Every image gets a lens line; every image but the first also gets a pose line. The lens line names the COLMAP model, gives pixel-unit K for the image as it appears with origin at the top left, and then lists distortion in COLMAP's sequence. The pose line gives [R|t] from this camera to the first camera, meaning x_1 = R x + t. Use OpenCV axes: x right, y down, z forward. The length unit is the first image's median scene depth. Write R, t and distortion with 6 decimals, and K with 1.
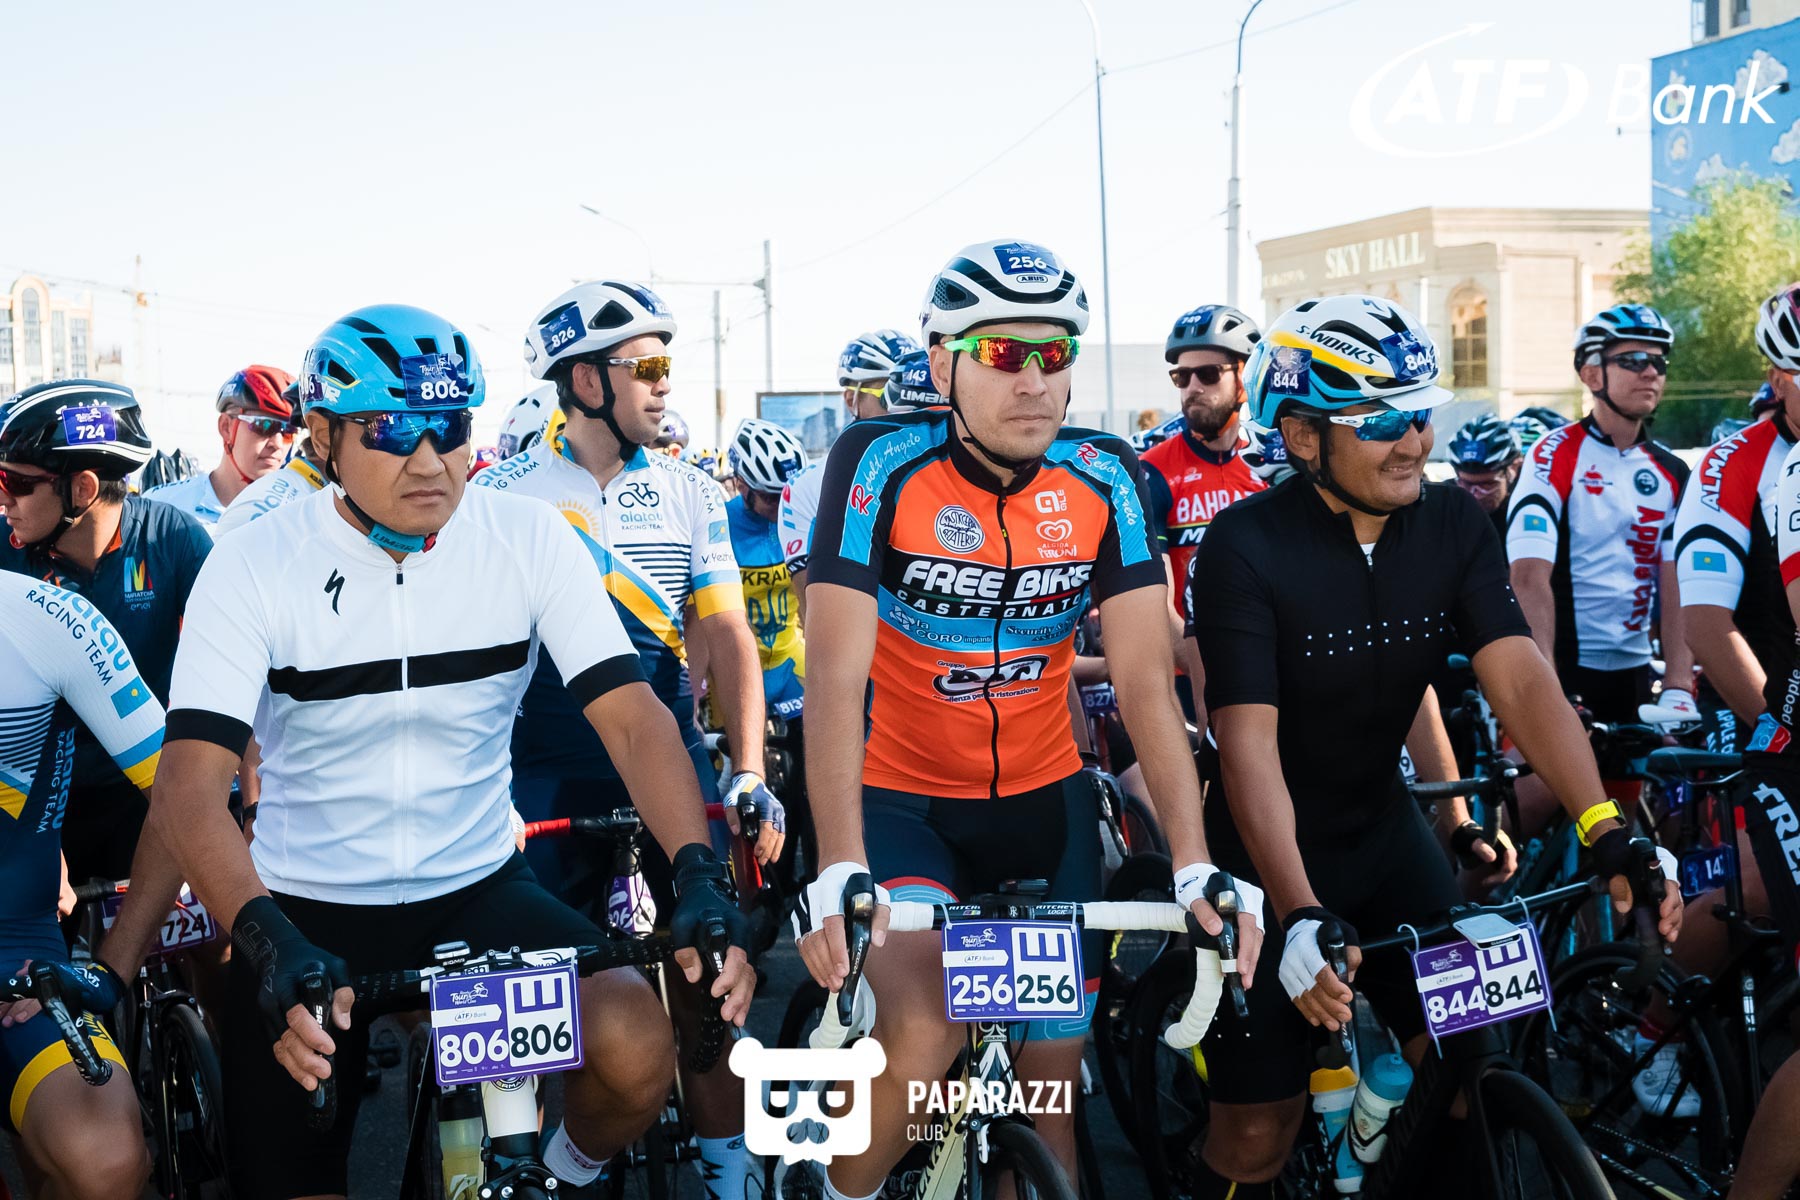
lens RADIAL K [[2451.6, 0, 962.1], [0, 2451.6, 667.9], [0, 0, 1]] dist [-0.011873, 0.000000]
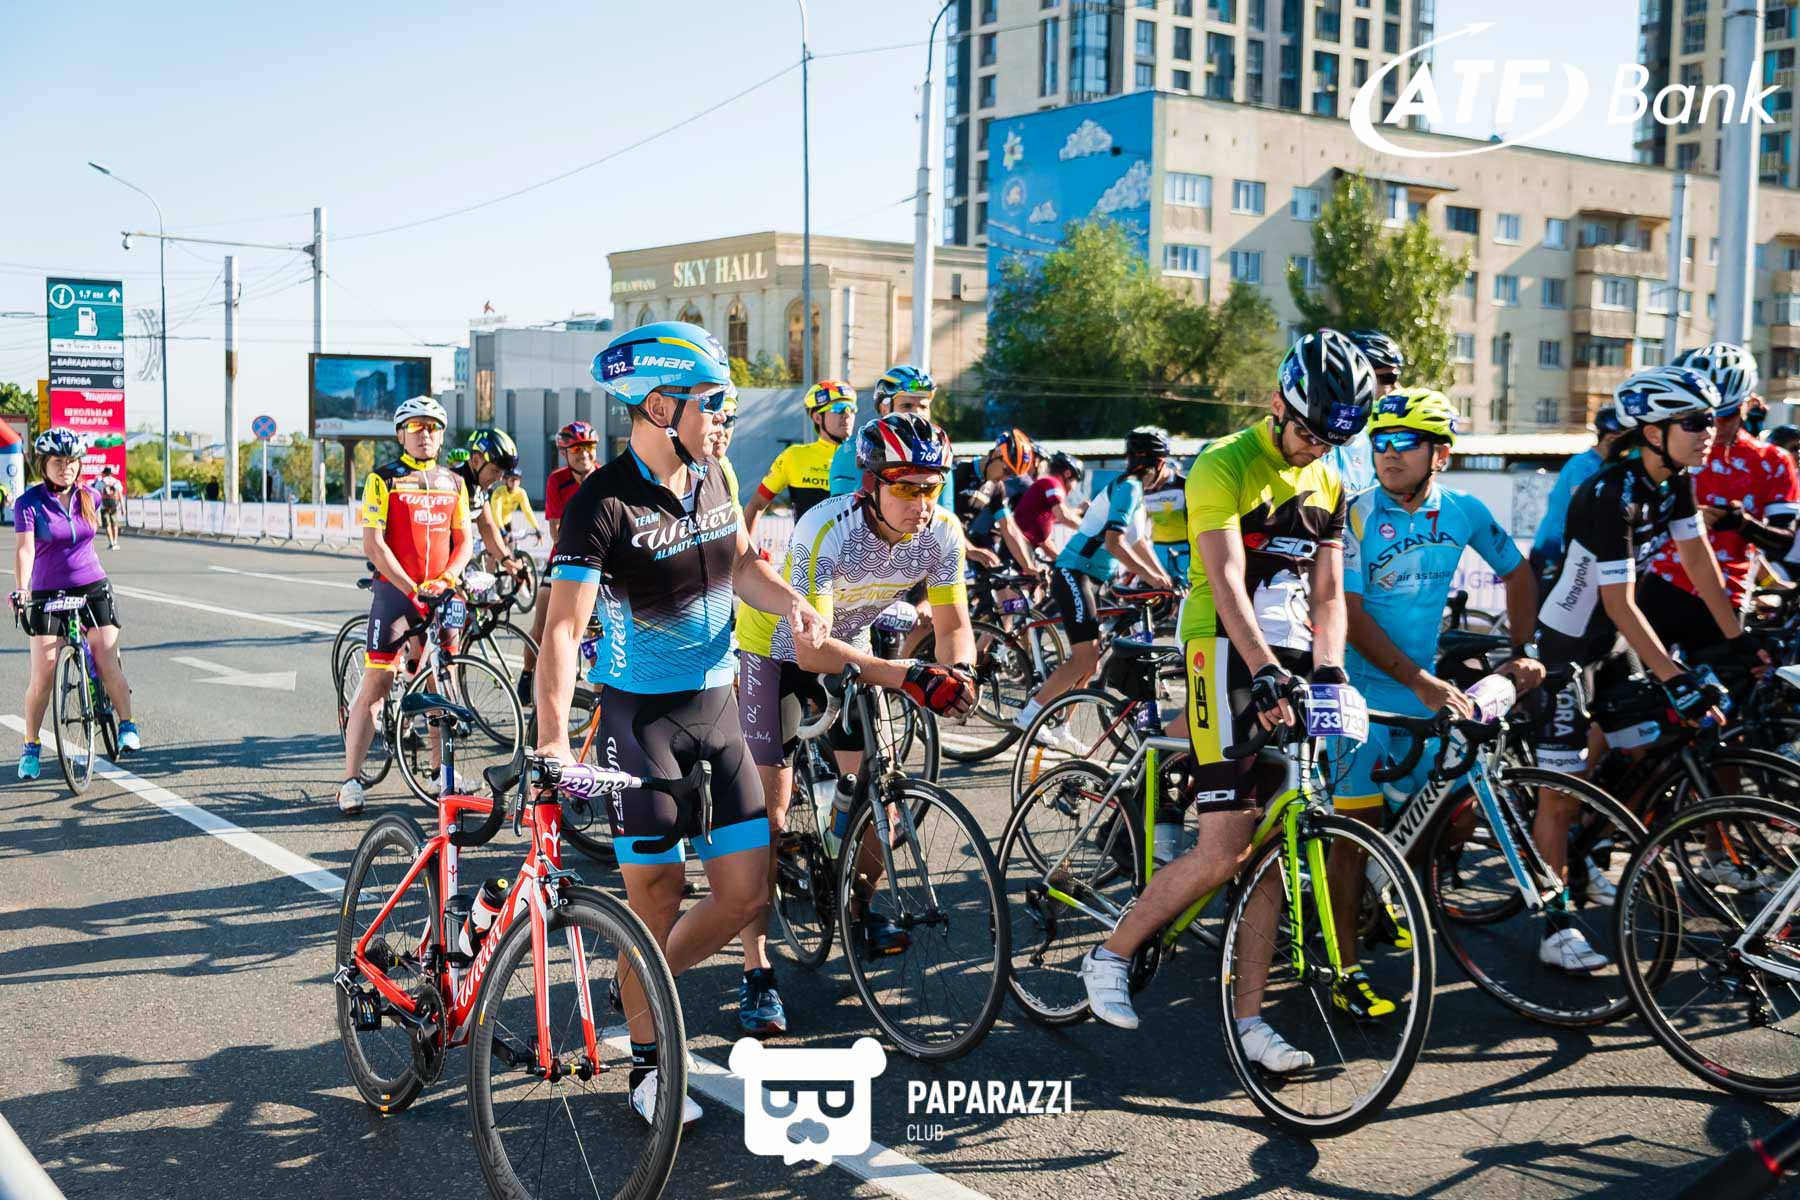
lens RADIAL K [[1994.6, 0, 942.4], [0, 1994.6, 610.1], [0, 0, 1]] dist [-0.065404, 0.000000]
pose [[0.940251, 0.007488, 0.340400, -0.114492], [-0.006687, 0.999971, -0.003527, -0.001973], [-0.340417, 0.001040, 0.940274, 0.116704]]
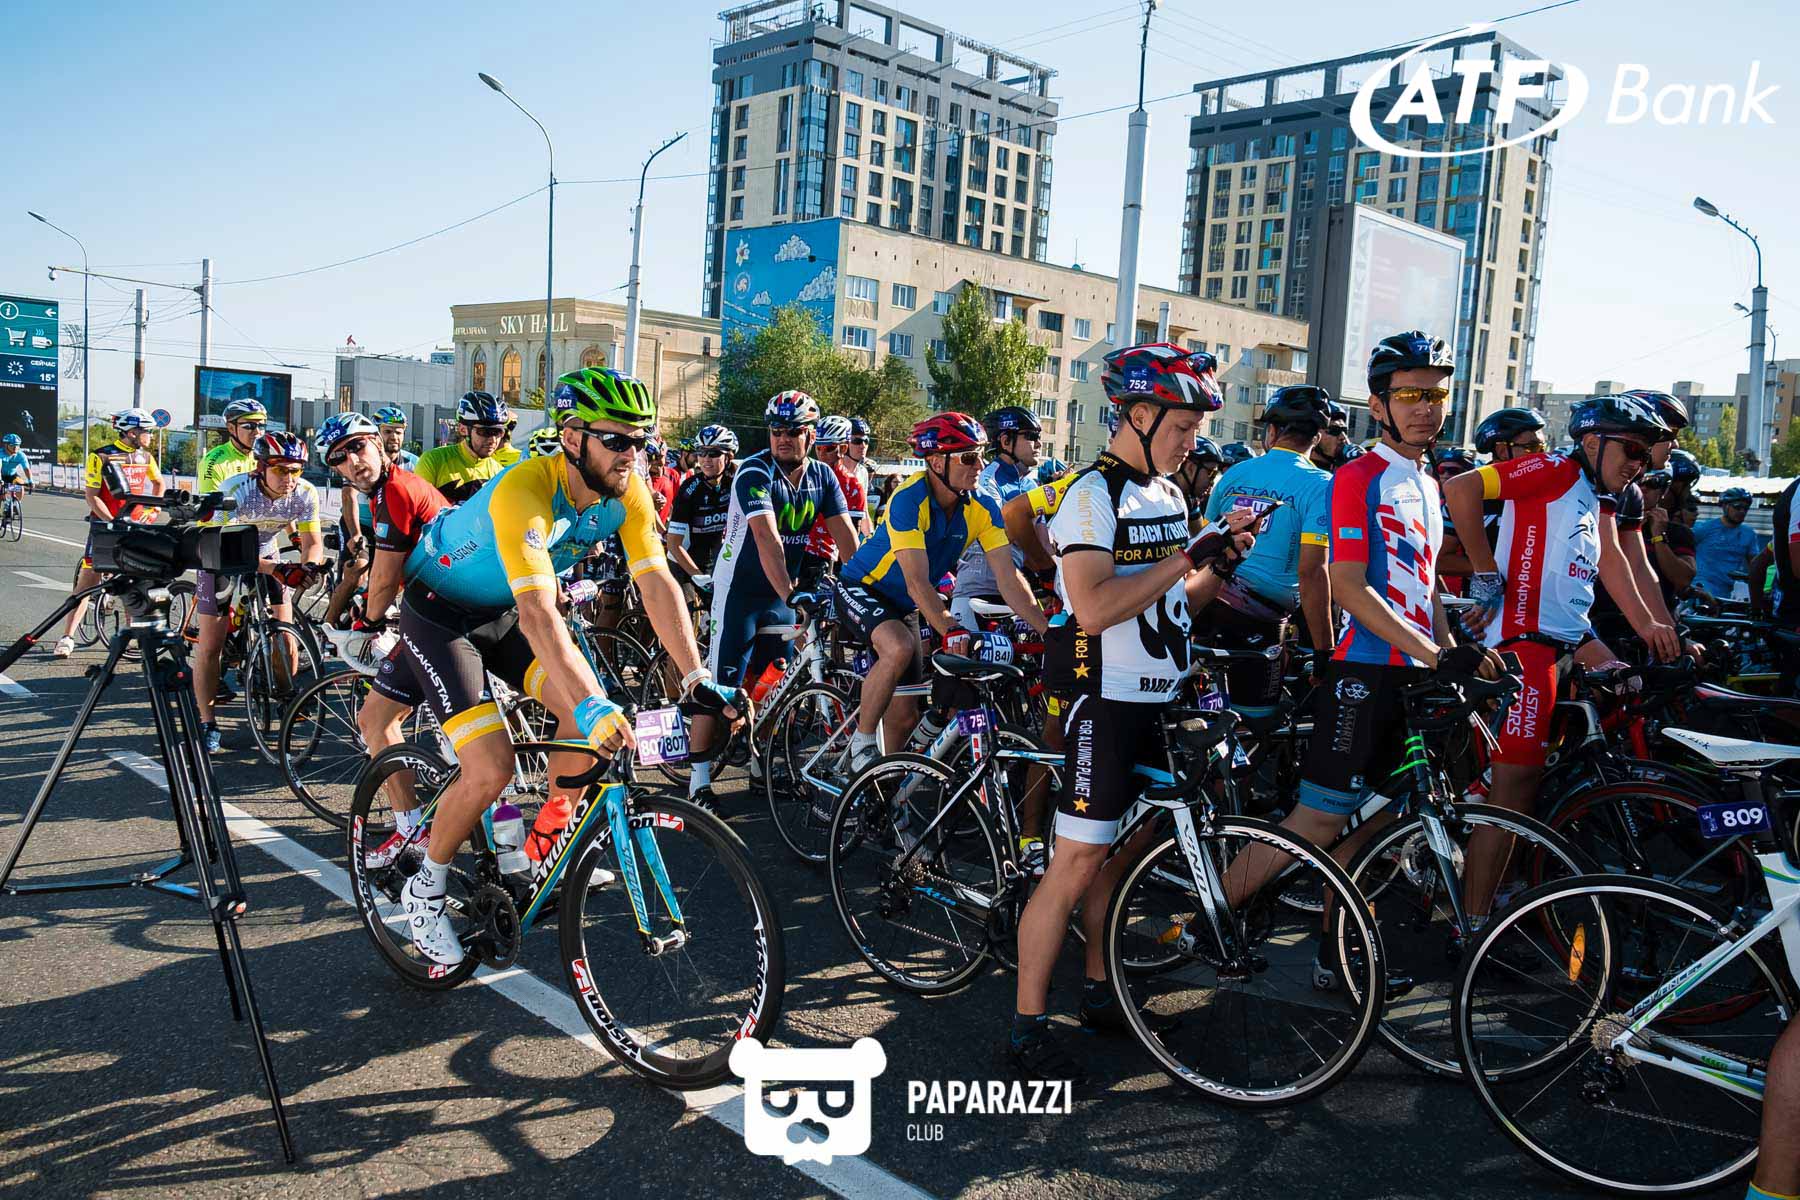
lens RADIAL K [[1404.3, 0, 934.2], [0, 1404.3, 617.7], [0, 0, 1]] dist [-0.022606, 0.005675]
pose [[0.873849, 0.028564, 0.485357, -0.097243], [-0.043220, 0.998884, 0.019028, -0.000142], [-0.484272, -0.037604, 0.874109, 0.076683]]
